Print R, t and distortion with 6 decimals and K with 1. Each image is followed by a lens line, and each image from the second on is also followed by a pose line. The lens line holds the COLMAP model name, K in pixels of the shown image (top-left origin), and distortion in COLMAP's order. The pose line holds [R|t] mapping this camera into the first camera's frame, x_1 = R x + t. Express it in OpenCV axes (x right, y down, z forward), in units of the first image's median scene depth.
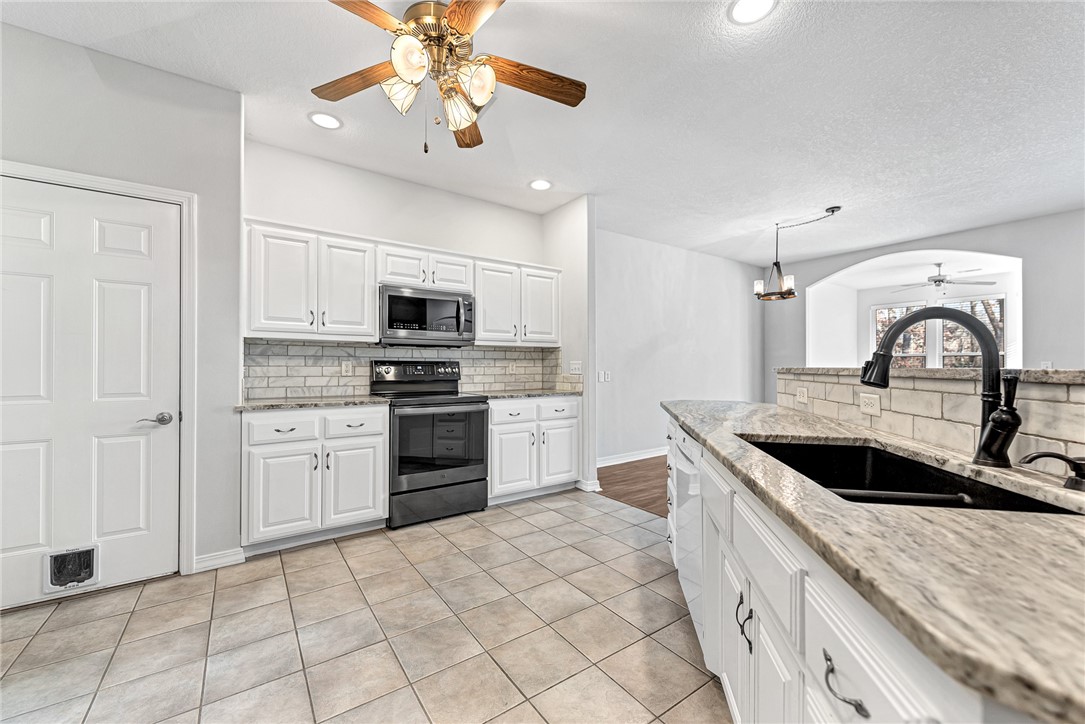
lens RADIAL K [[431.7, 0, 545.4], [0, 431.7, 360.2], [0, 0, 1]] dist [0.010874, -0.002658]
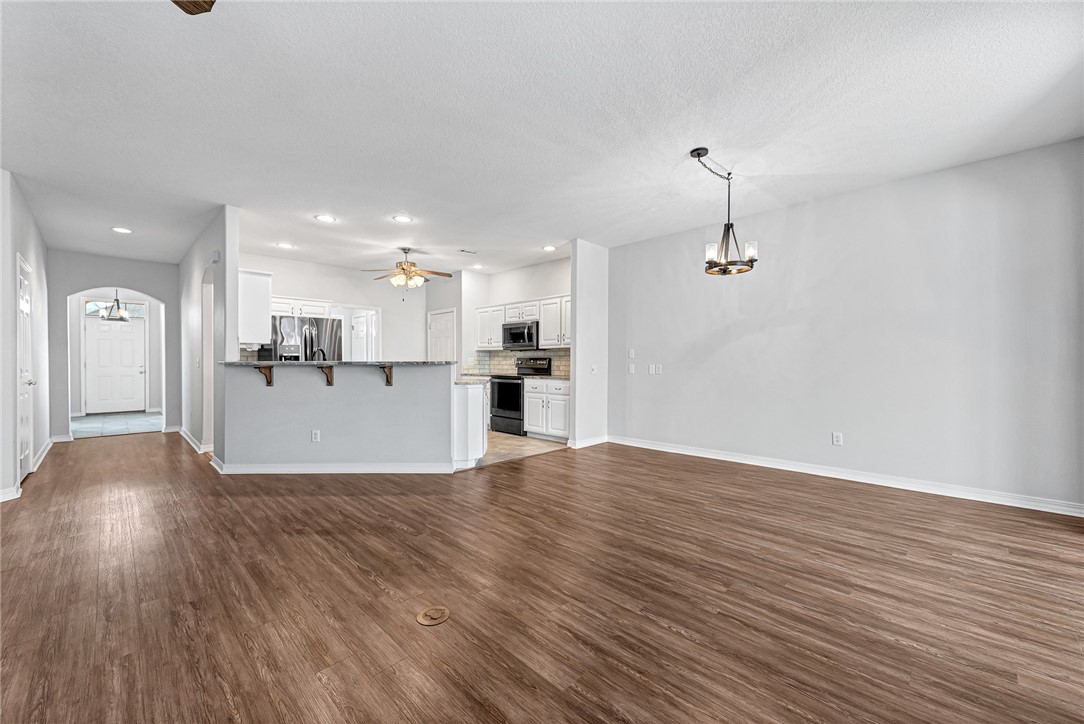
lens RADIAL K [[431.3, 0, 536.1], [0, 431.3, 355.9], [0, 0, 1]] dist [0.010874, -0.002658]
pose [[0.159261, -0.012503, -0.987157, 1.733259], [0.015557, 0.999827, -0.010153, 0.014564], [0.987114, -0.013740, 0.159428, 0.762285]]
